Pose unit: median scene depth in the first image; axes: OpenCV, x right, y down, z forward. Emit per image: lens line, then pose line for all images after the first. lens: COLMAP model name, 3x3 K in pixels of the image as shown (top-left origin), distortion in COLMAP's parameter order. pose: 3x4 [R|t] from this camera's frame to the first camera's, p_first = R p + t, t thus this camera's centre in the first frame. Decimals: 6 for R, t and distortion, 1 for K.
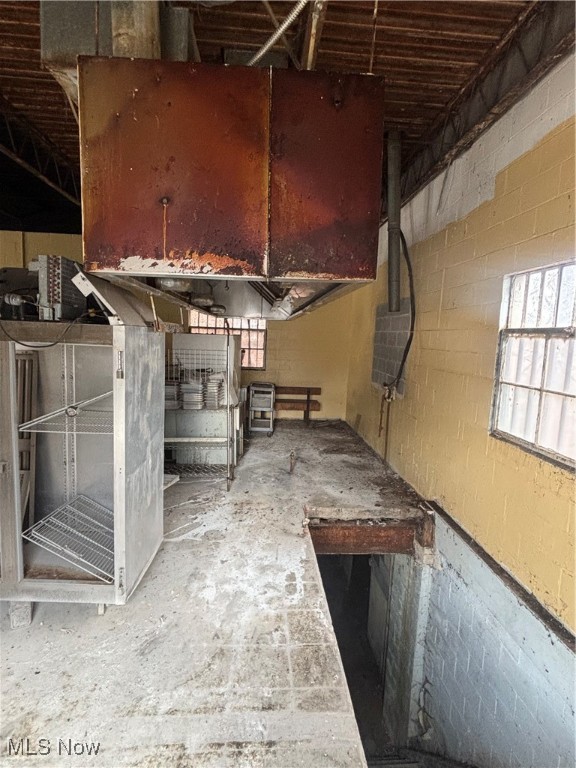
lens RADIAL K [[424.6, 0, 288.3], [0, 424.6, 381.3], [0, 0, 1]] dist [-0.012591, 0.008235]
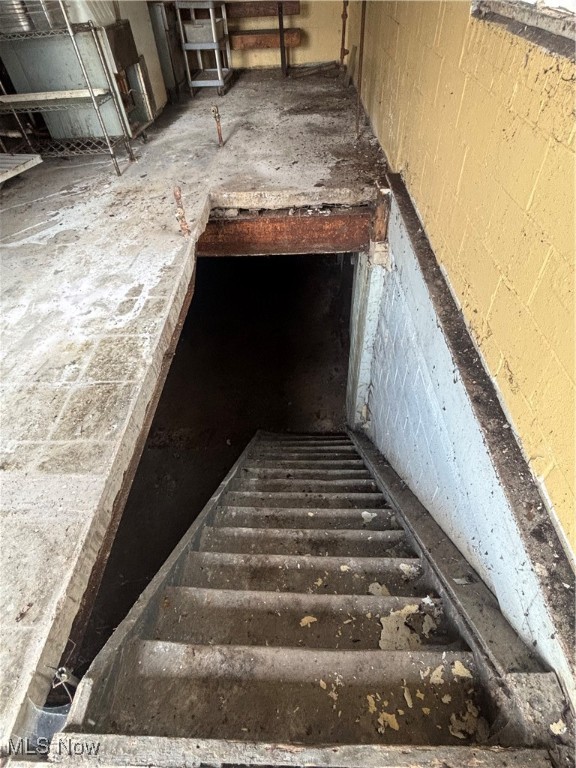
lens RADIAL K [[424.6, 0, 285.0], [0, 424.6, 386.6], [0, 0, 1]] dist [-0.012591, 0.008235]
pose [[0.993223, 0.004923, -0.116116, 0.245393], [0.070594, 0.768115, 0.636408, 0.103369], [0.092324, -0.640293, 0.762562, 0.260637]]
